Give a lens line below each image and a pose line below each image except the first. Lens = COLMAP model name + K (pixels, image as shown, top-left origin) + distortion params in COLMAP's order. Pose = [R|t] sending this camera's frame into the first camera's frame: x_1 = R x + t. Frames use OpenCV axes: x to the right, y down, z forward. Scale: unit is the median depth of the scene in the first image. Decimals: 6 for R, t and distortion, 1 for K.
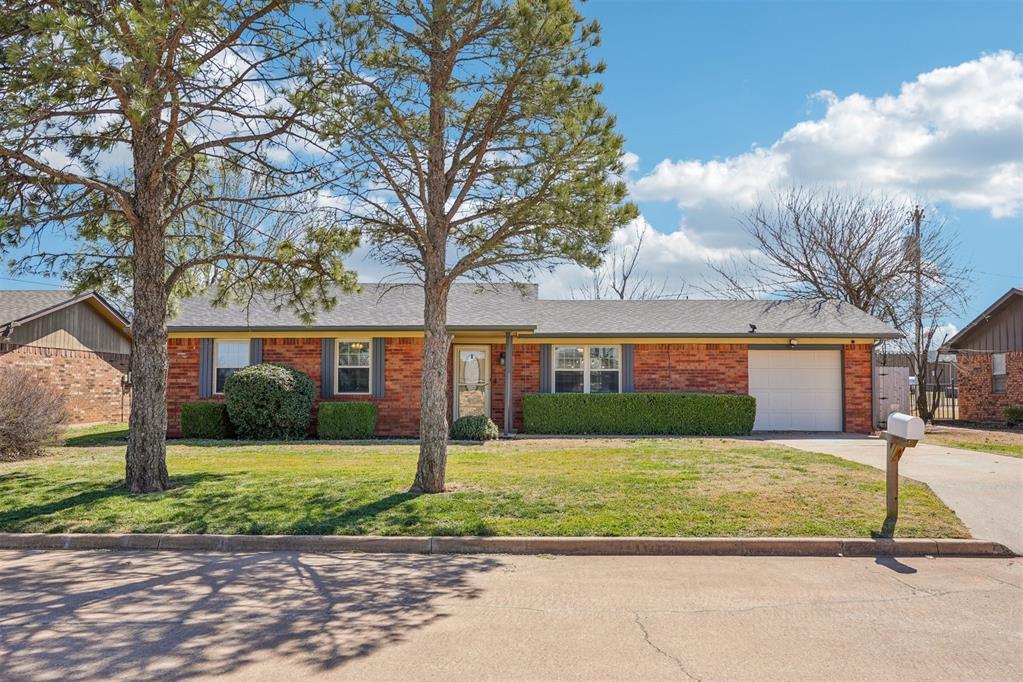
lens RADIAL K [[829.8, 0, 511.5], [0, 829.8, 341.0], [0, 0, 1]] dist [-0.001703, 0.002298]
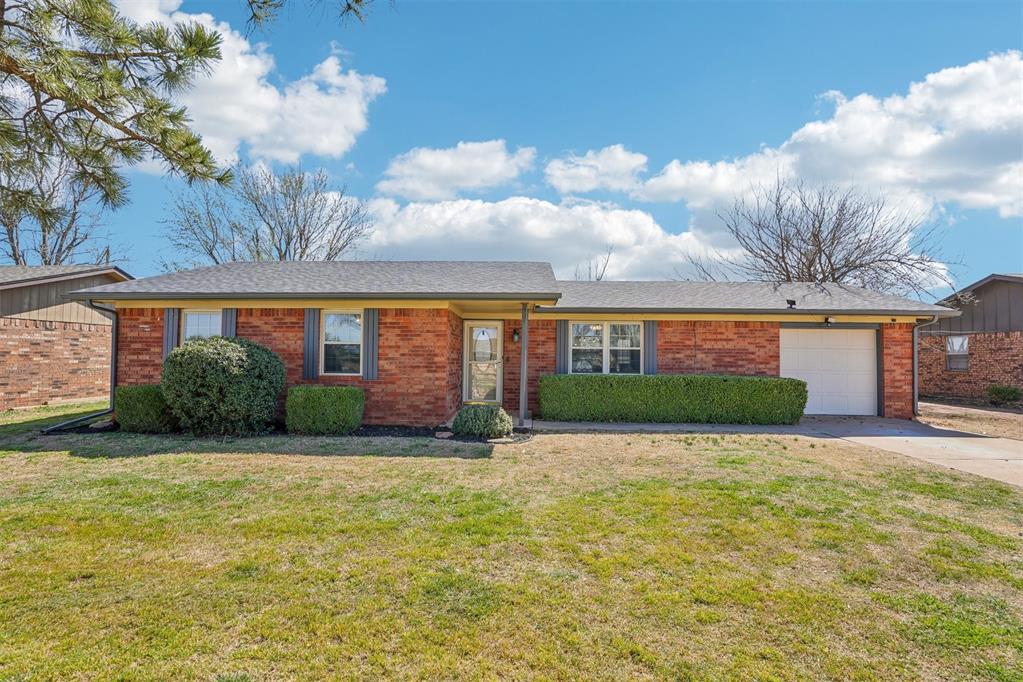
lens RADIAL K [[459.9, 0, 512.8], [0, 459.9, 338.8], [0, 0, 1]] dist [-0.015437, 0.006625]
pose [[0.999961, 0.008017, 0.003610, -0.016420], [-0.008087, 0.999771, 0.019832, 0.015062], [-0.003451, -0.019861, 0.999797, 0.490897]]
